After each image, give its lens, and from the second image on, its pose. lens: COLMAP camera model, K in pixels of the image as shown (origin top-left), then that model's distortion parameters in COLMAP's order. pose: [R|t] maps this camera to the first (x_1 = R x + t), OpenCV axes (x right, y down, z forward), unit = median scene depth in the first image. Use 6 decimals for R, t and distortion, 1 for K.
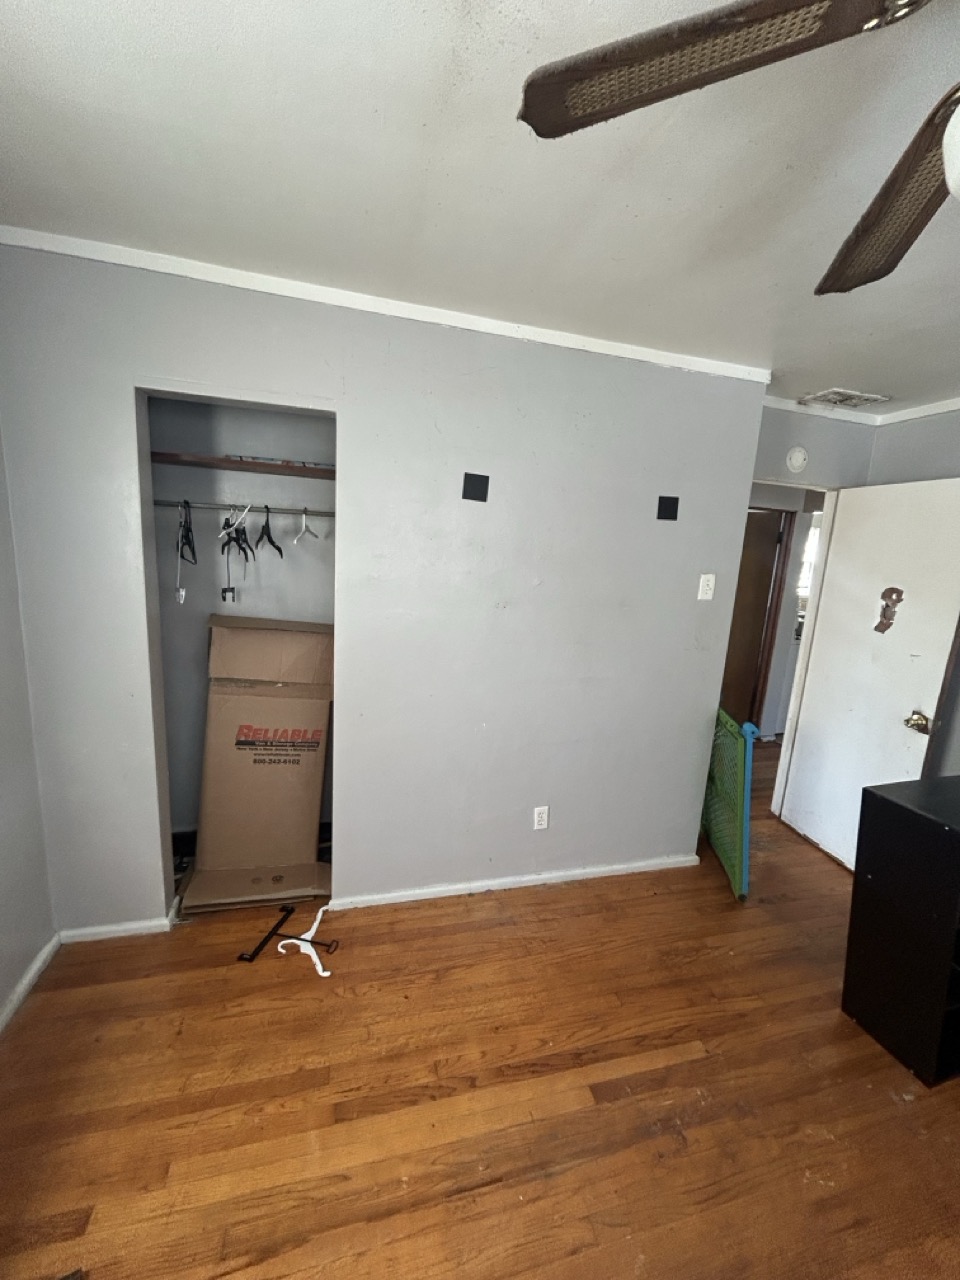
lens RADIAL K [[517.4, 0, 484.7], [0, 517.4, 641.2], [0, 0, 1]] dist [-0.000245, 0.000079]
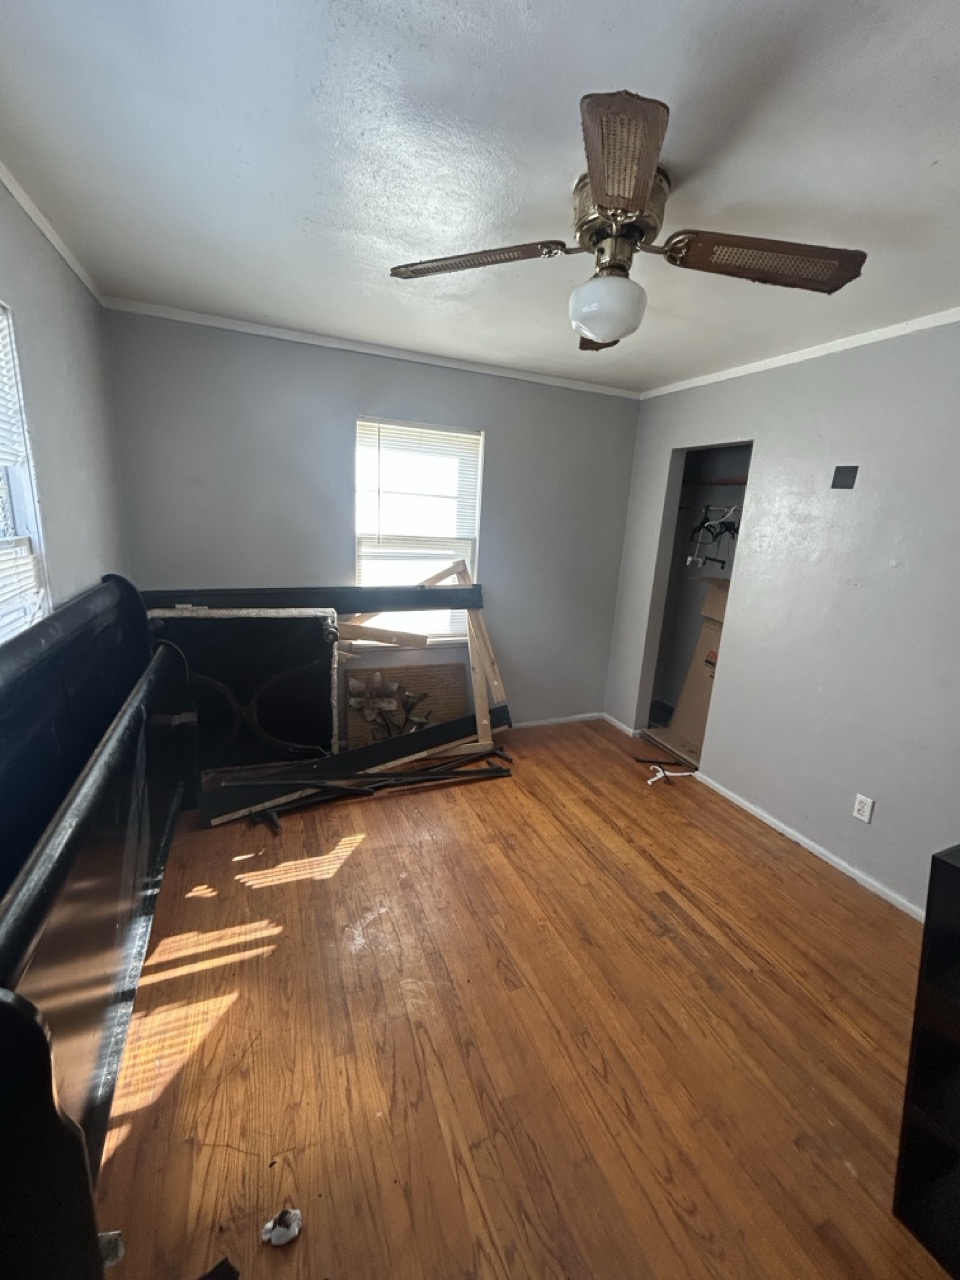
lens RADIAL K [[517.4, 0, 484.7], [0, 517.4, 641.2], [0, 0, 1]] dist [-0.000245, 0.000079]
pose [[0.130612, 0.183134, -0.974373, 1.254791], [-0.234947, 0.960515, 0.149035, 0.085616], [0.963193, 0.209460, 0.168481, 0.116788]]
